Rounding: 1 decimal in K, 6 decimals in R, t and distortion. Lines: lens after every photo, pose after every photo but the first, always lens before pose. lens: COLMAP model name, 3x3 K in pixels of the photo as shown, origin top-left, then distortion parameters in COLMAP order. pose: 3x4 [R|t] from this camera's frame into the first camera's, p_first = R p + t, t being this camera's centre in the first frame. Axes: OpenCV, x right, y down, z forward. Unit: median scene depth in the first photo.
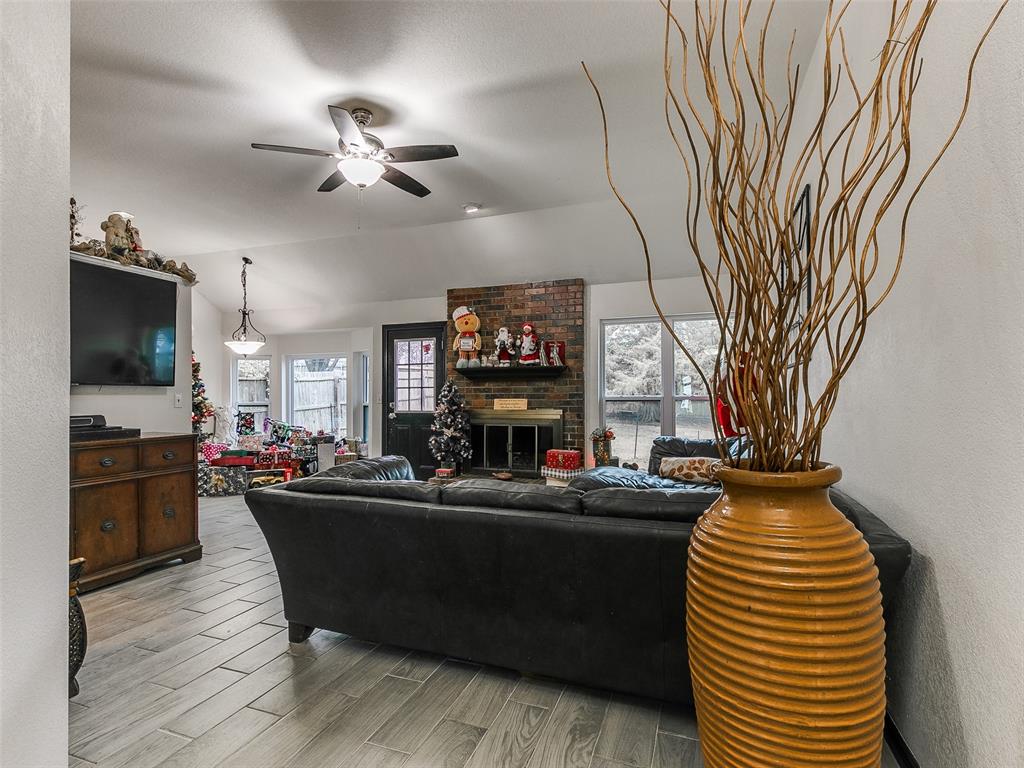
lens RADIAL K [[530.7, 0, 496.8], [0, 530.7, 397.7], [0, 0, 1]] dist [0.003222, -0.002557]
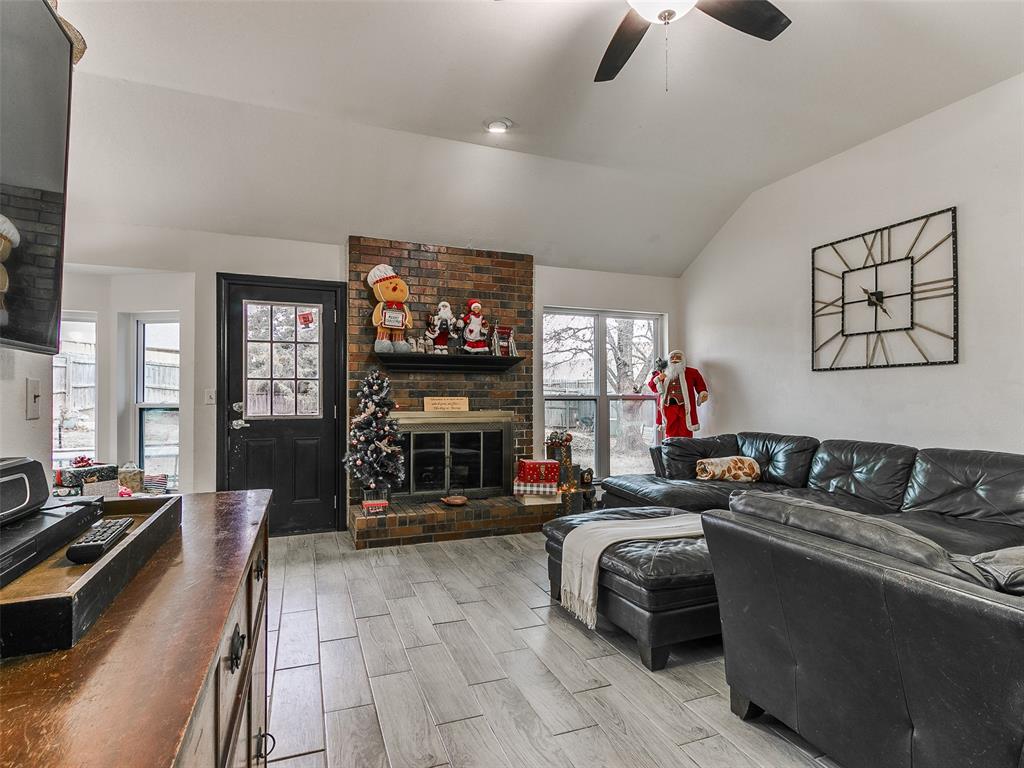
lens RADIAL K [[530.7, 0, 496.8], [0, 530.7, 397.7], [0, 0, 1]] dist [0.003222, -0.002557]
pose [[0.744113, 0.002745, 0.668049, -0.429759], [-0.003961, 0.999992, 0.000304, 0.002400], [-0.668043, -0.002872, 0.744118, 0.392149]]
